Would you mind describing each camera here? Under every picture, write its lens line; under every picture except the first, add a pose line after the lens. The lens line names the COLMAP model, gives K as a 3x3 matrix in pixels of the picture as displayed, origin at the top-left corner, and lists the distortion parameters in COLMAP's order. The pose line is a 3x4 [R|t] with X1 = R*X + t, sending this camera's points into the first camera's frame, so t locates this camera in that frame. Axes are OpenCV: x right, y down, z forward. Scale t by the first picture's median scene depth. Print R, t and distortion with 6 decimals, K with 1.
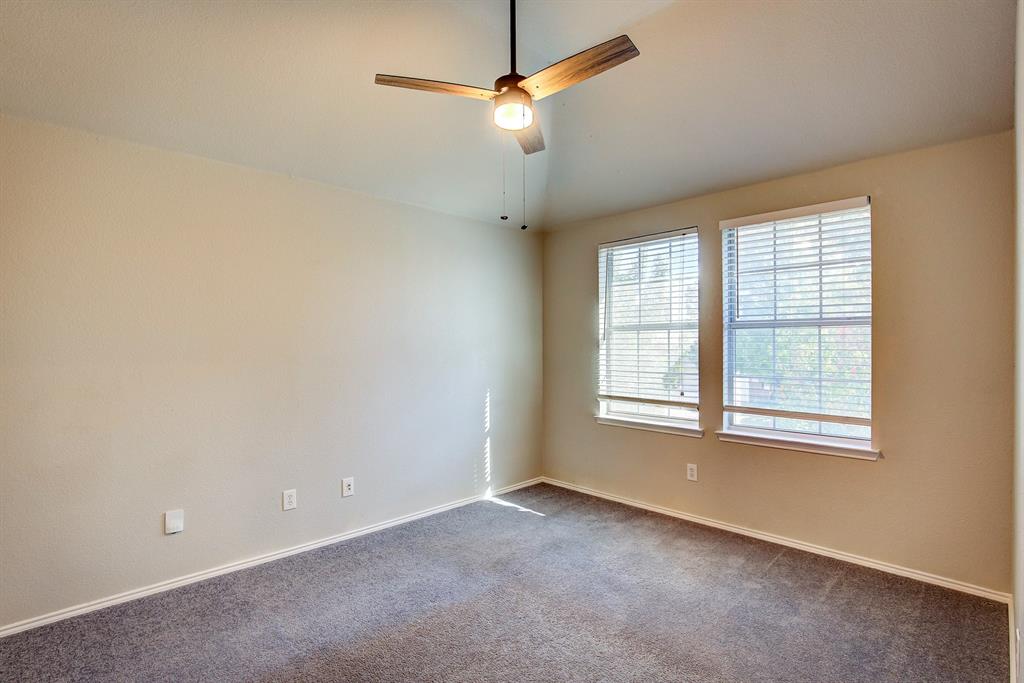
lens RADIAL K [[479.3, 0, 510.3], [0, 479.3, 346.6], [0, 0, 1]] dist [-0.029034, 0.000794]
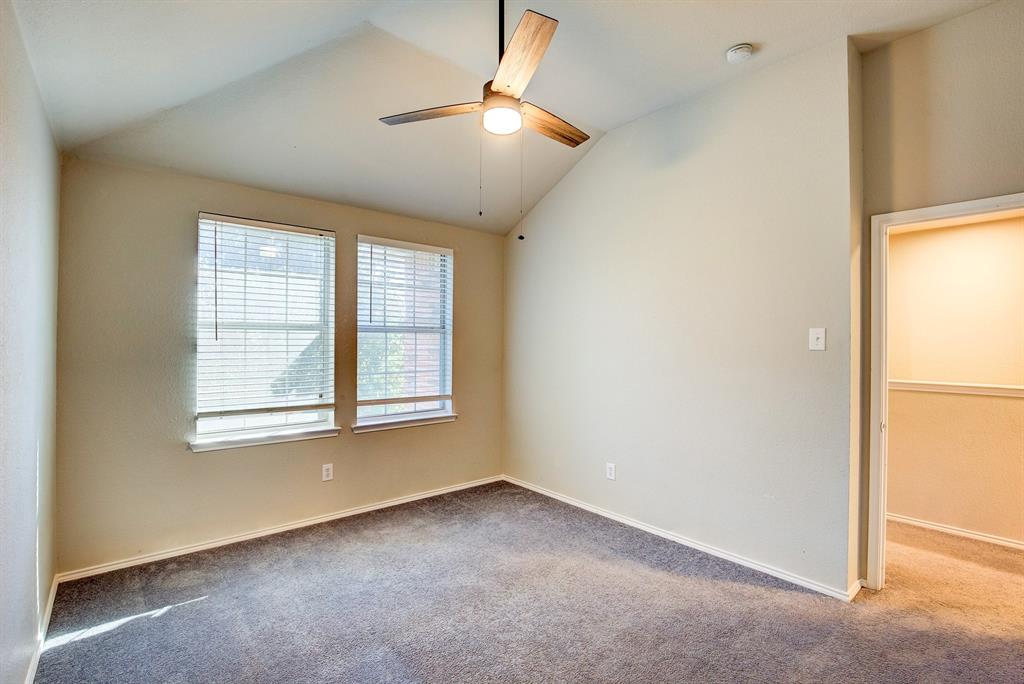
lens RADIAL K [[464.7, 0, 508.3], [0, 464.7, 341.1], [0, 0, 1]] dist [-0.034315, 0.000694]
pose [[0.071798, 0.007465, 0.997391, -0.597217], [-0.000518, 0.999972, -0.007447, -0.008127], [-0.997419, 0.000018, 0.071799, 0.573285]]
